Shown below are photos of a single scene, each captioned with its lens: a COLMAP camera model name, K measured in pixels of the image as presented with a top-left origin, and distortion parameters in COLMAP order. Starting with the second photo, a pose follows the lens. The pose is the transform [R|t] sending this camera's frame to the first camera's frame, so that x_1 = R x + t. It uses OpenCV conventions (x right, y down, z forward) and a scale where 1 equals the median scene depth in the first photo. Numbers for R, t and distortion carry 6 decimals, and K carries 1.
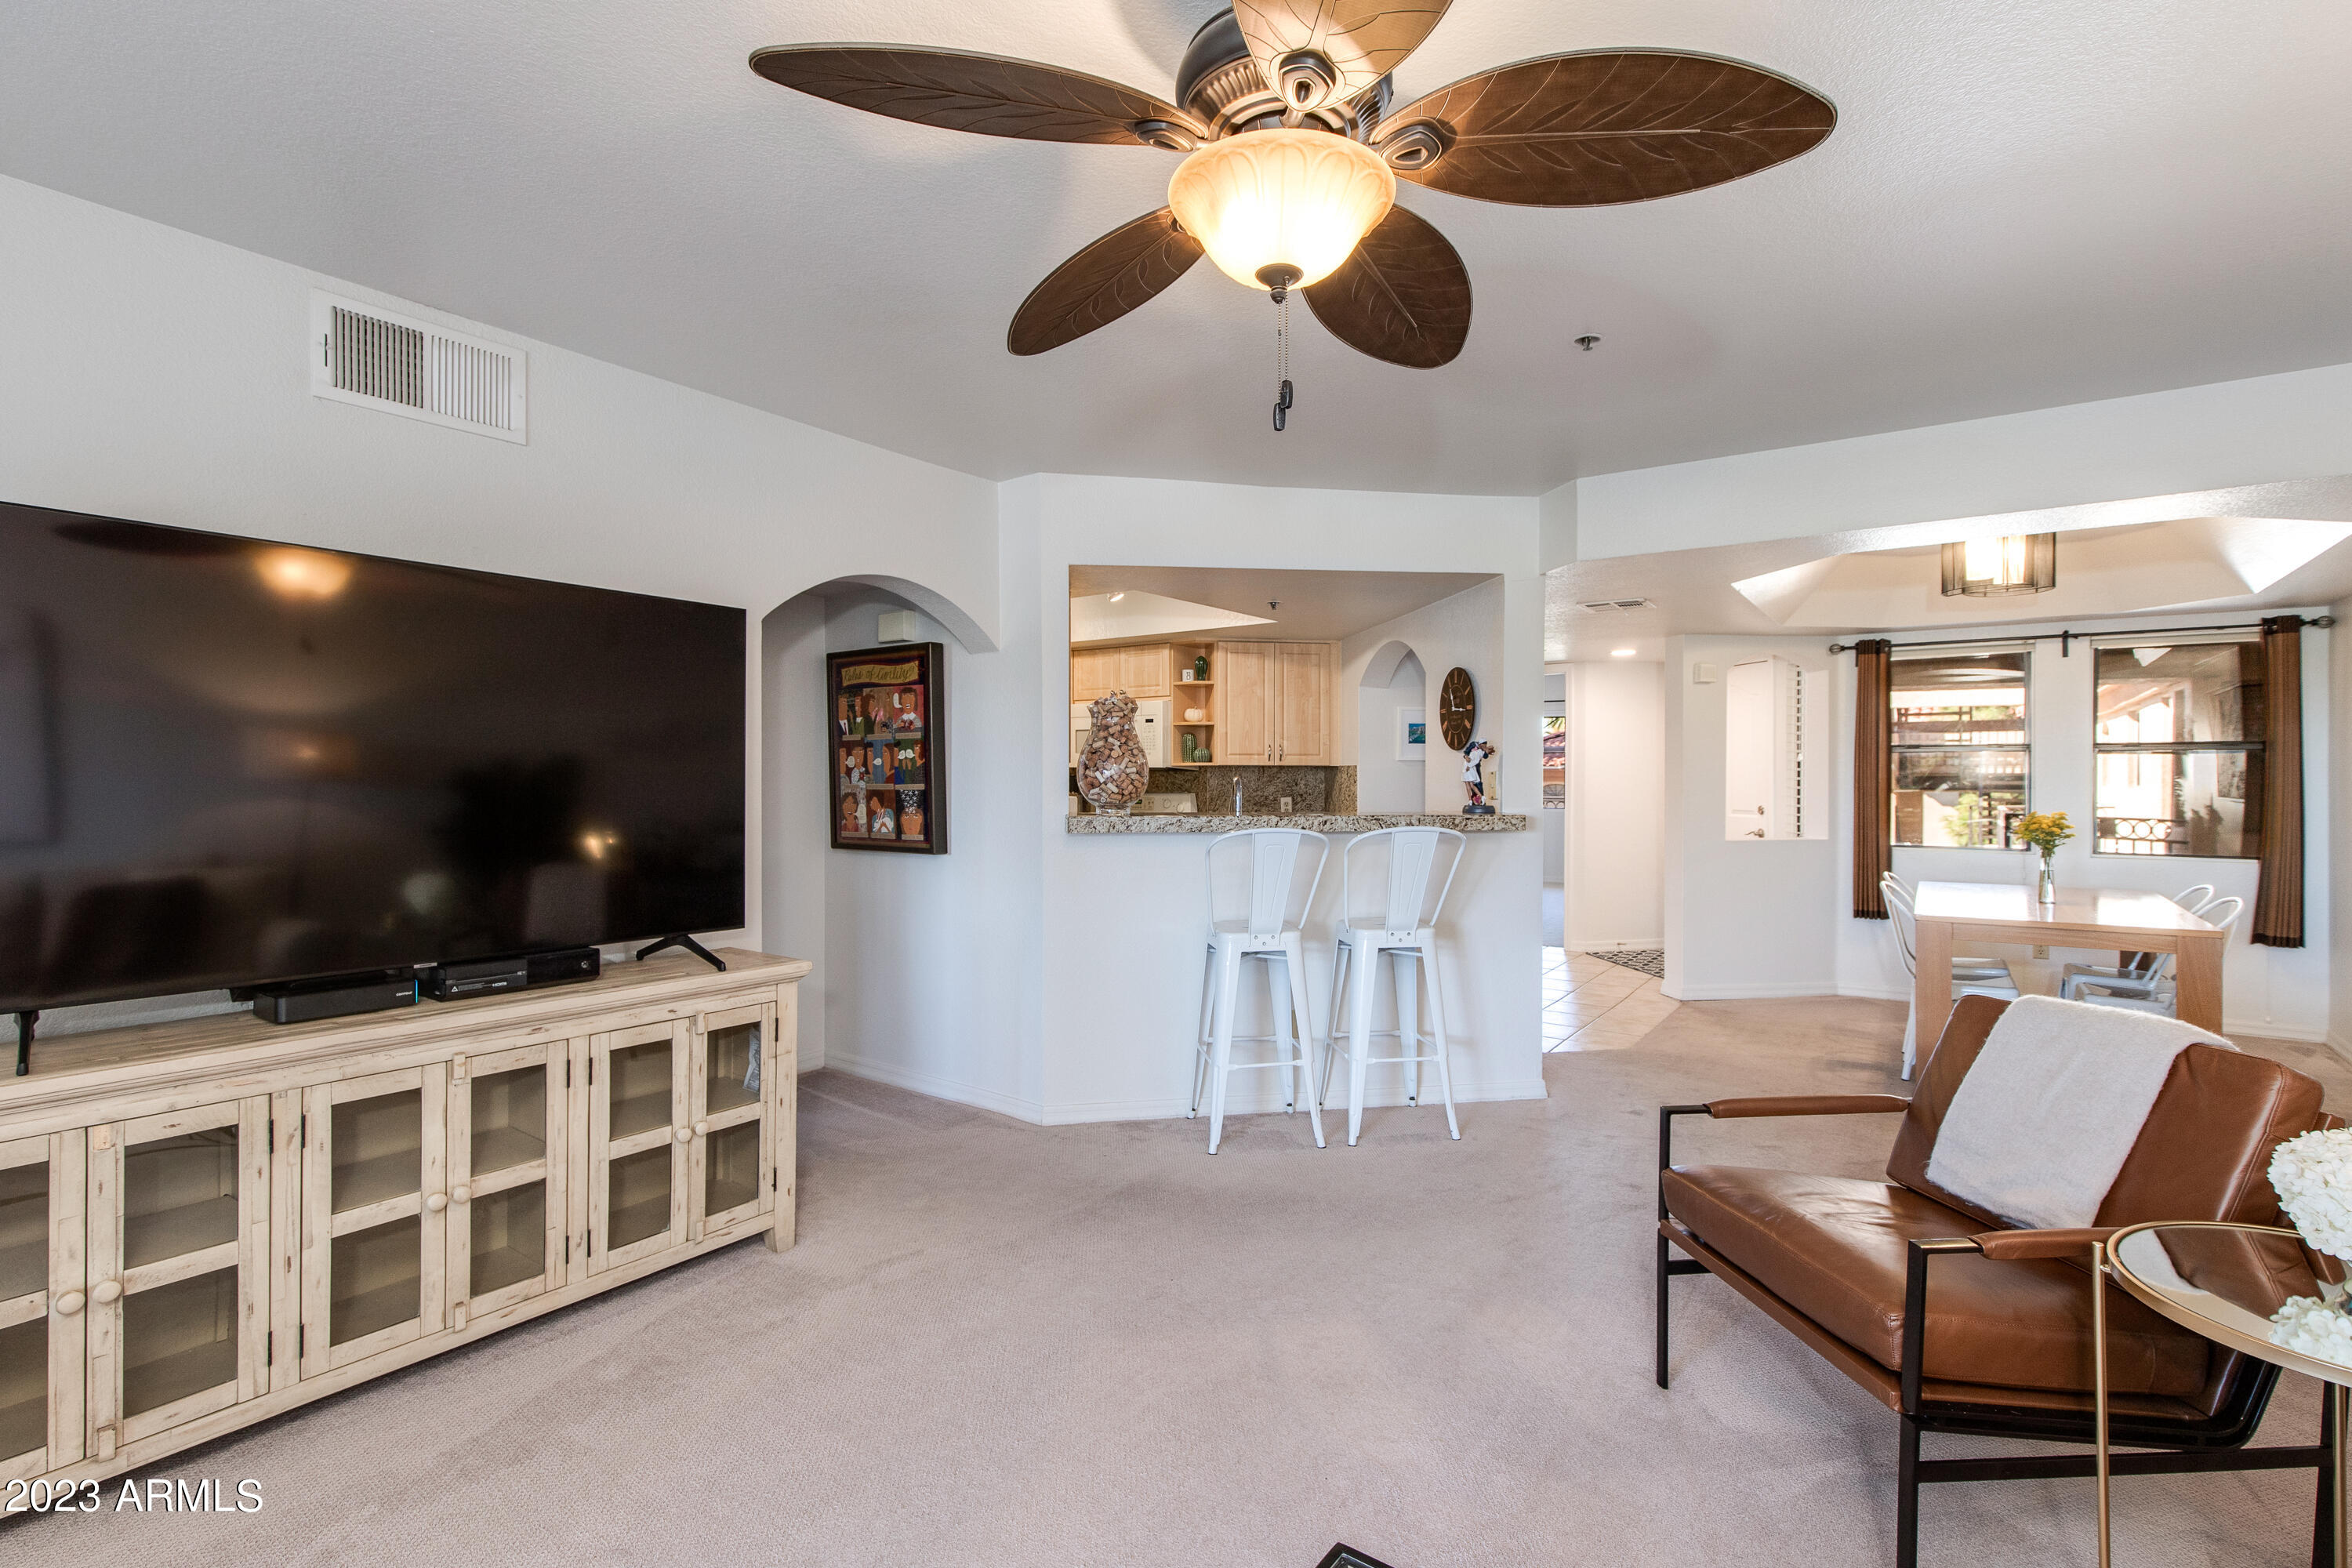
lens RADIAL K [[1074.1, 0, 1165.8], [0, 1074.1, 780.7], [0, 0, 1]] dist [0.002915, -0.001887]
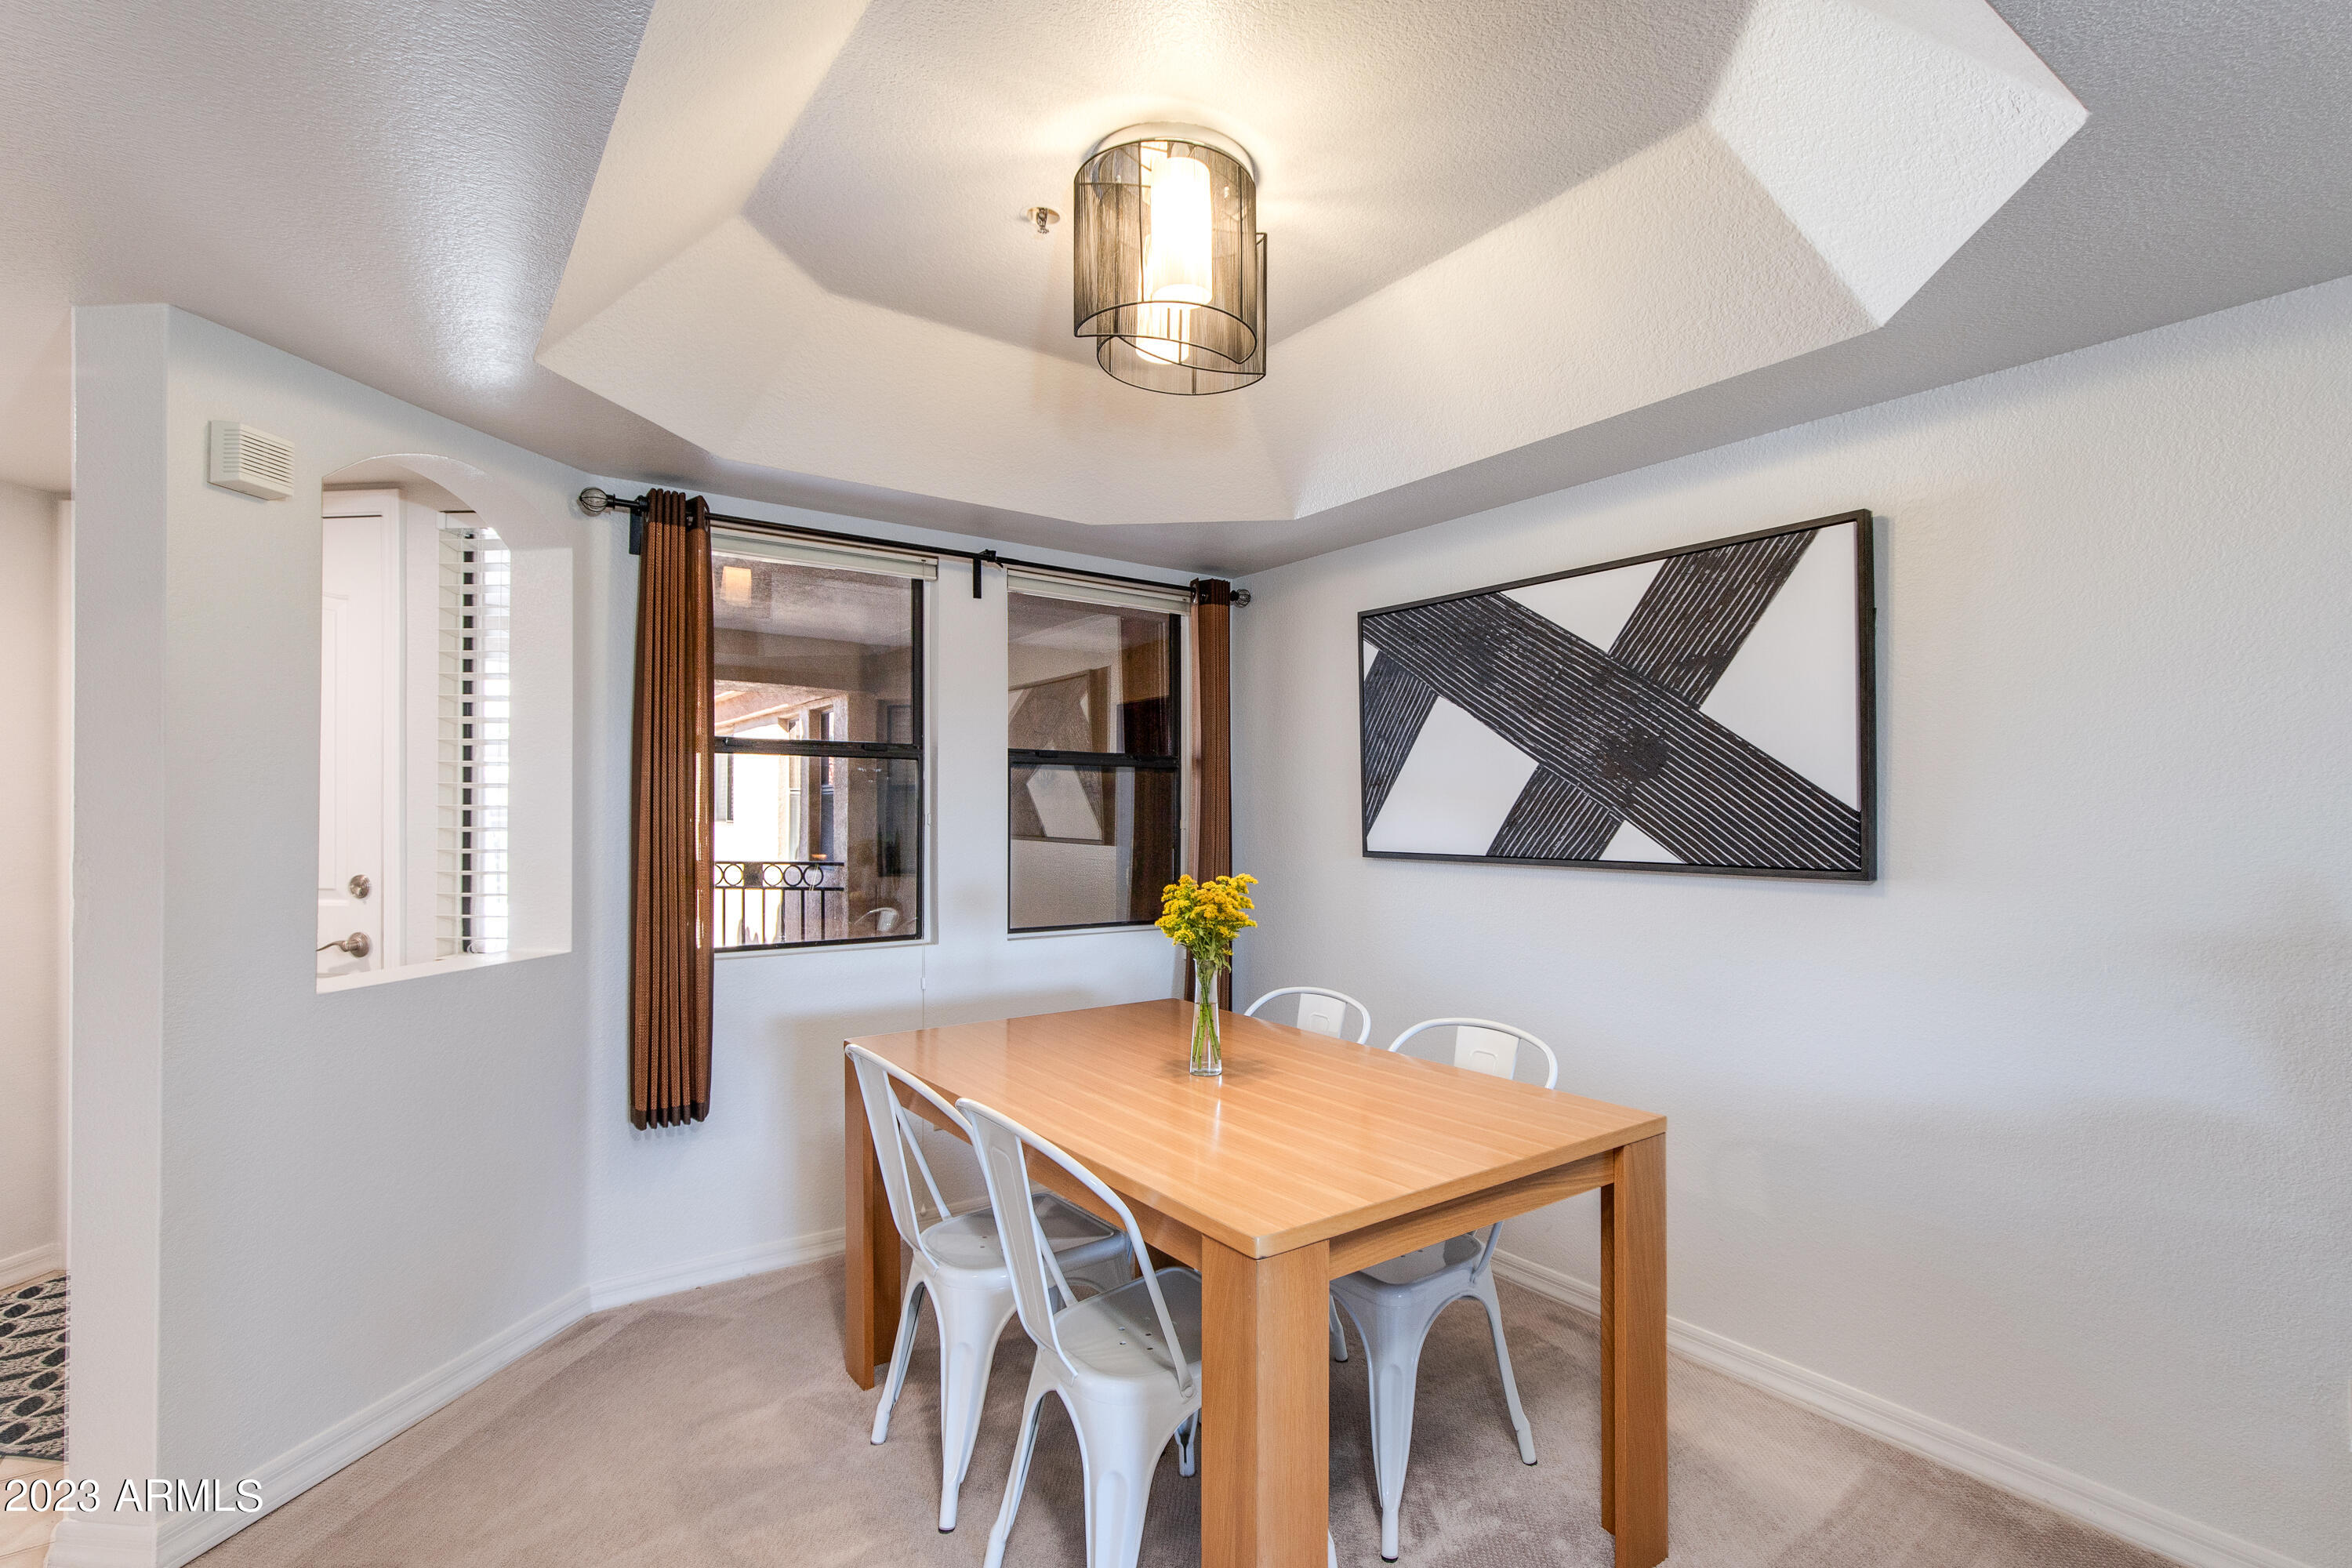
lens RADIAL K [[1074.1, 0, 1157.5], [0, 1074.1, 812.2], [0, 0, 1]] dist [0.002915, -0.001887]
pose [[0.319834, 0.004136, 0.947465, 0.365140], [0.004302, 0.999974, -0.005817, 0.003721], [-0.947464, 0.005936, 0.319808, 0.813921]]
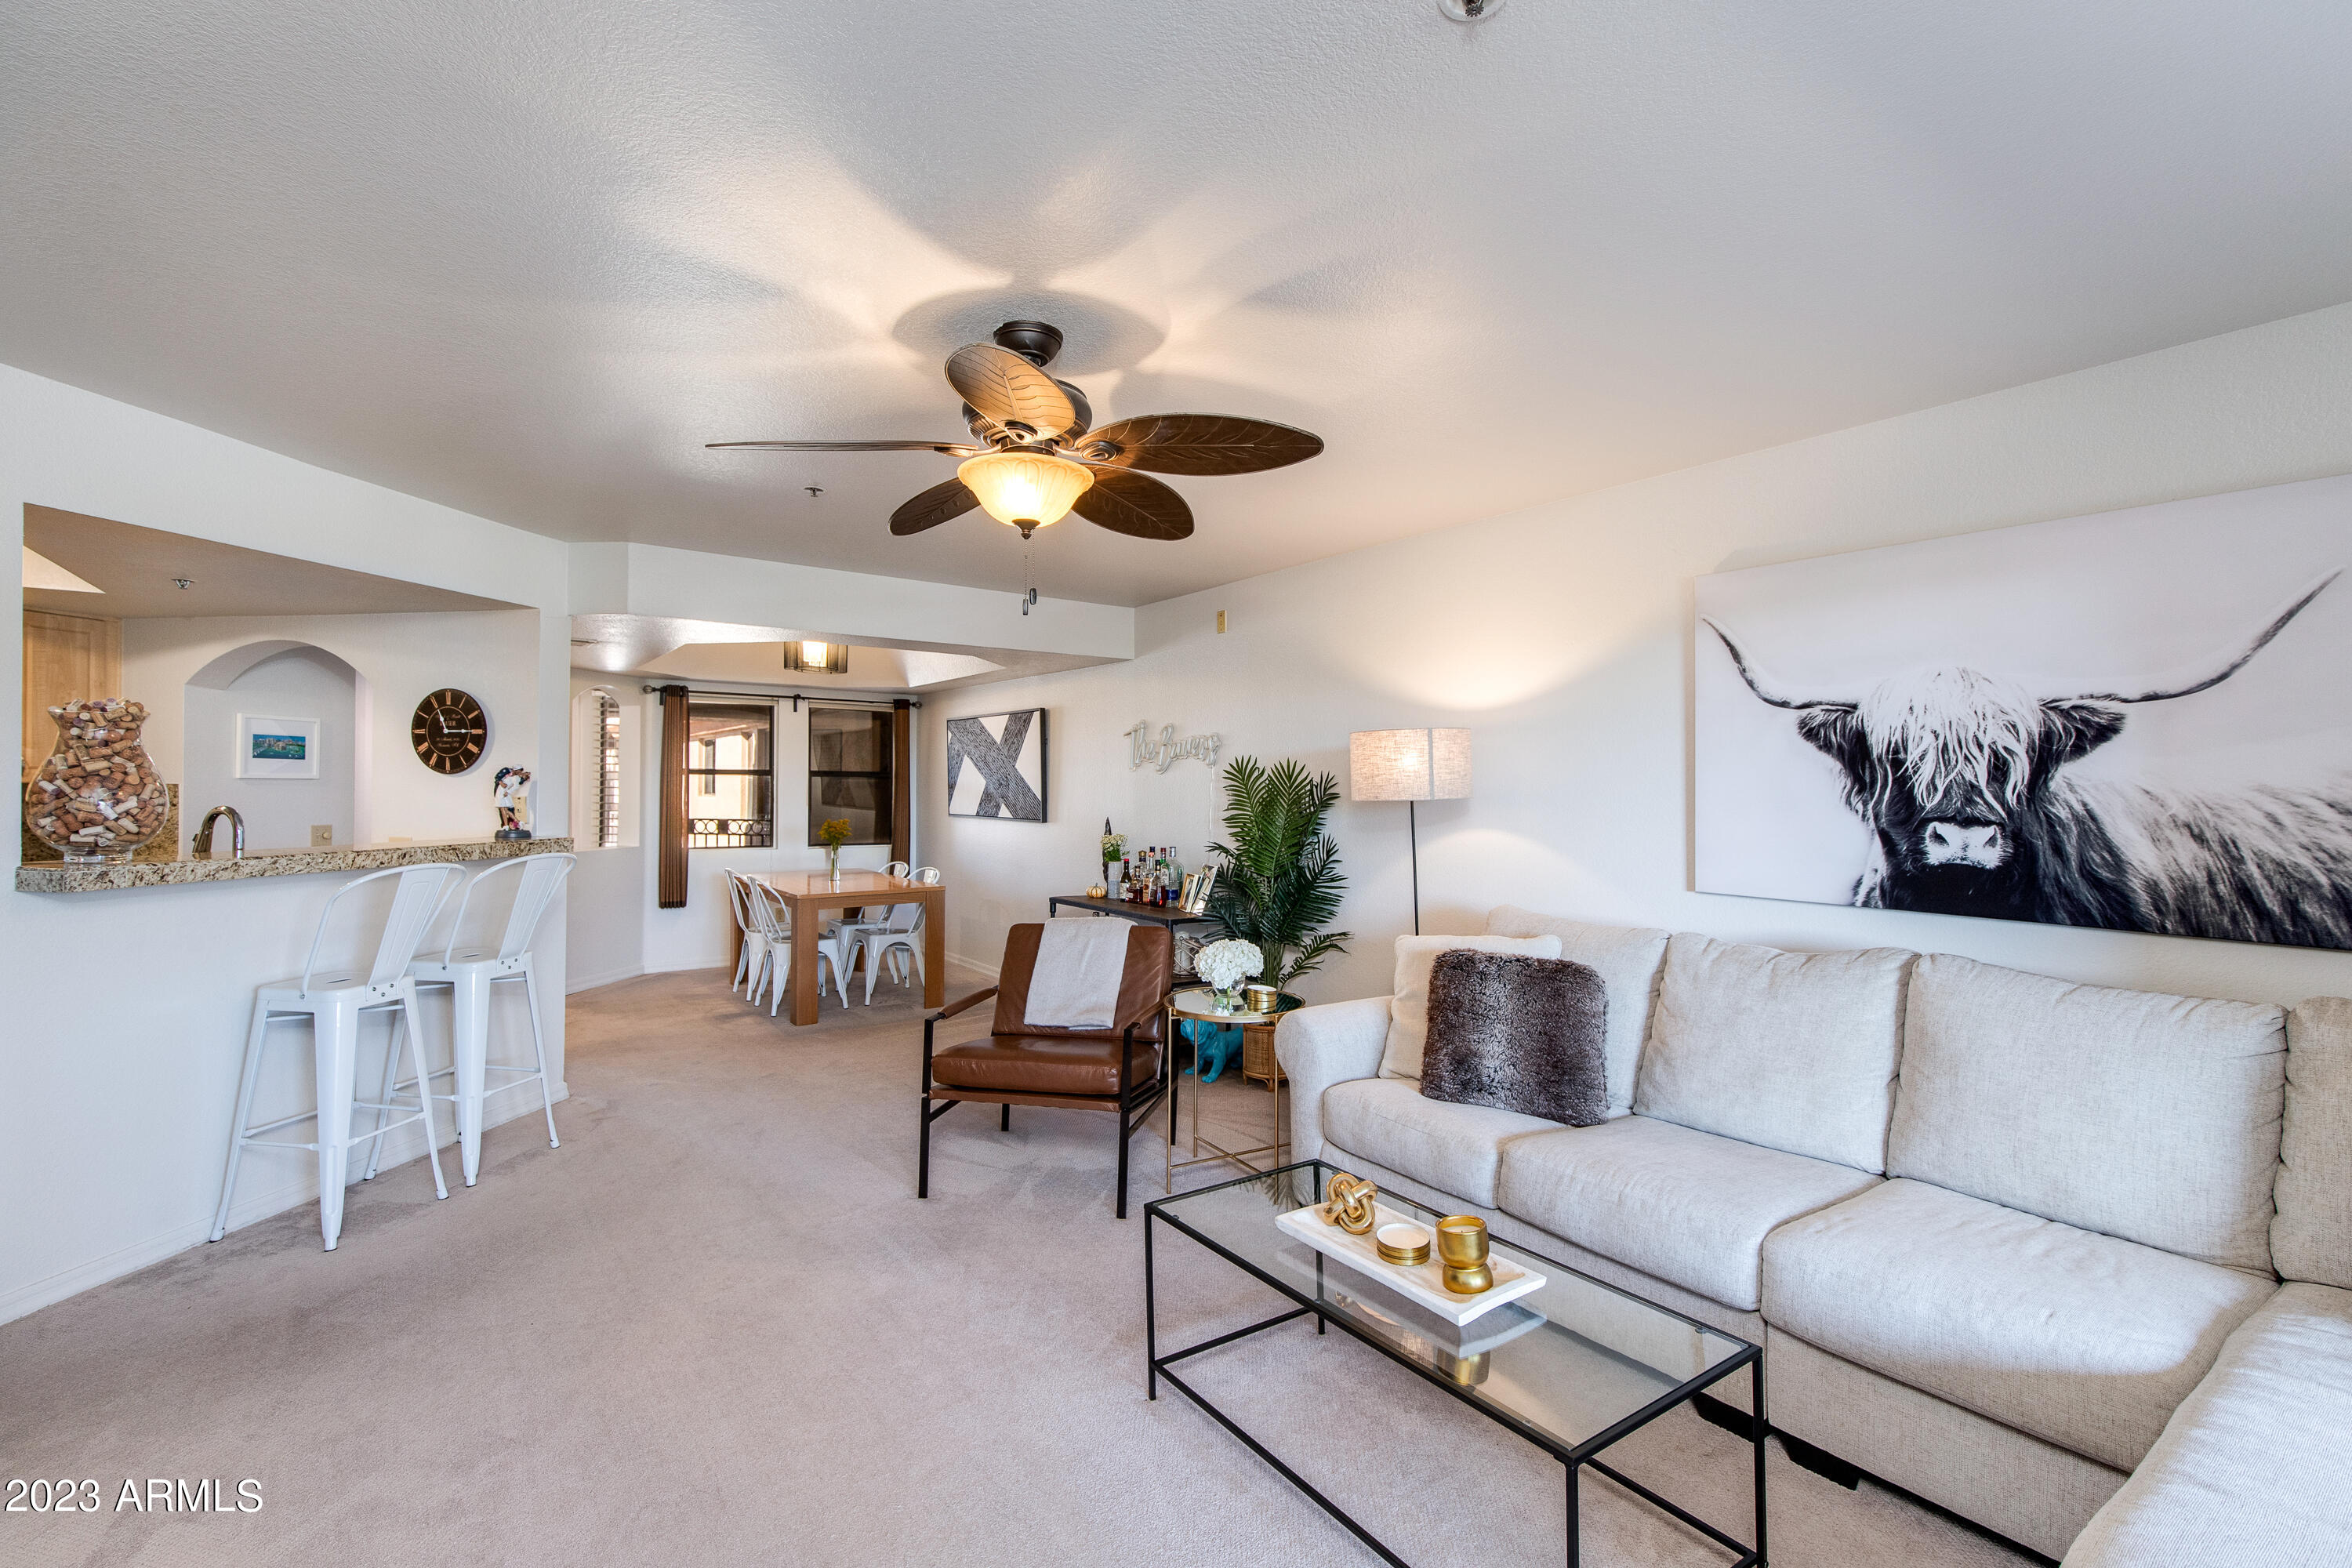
lens RADIAL K [[1074.1, 0, 1153.1], [0, 1074.1, 781.8], [0, 0, 1]] dist [0.002915, -0.001887]
pose [[0.331468, 0.004578, 0.943455, -0.411965], [-0.001718, 0.999989, -0.004249, -0.017503], [-0.943465, -0.000213, 0.331472, 0.073518]]
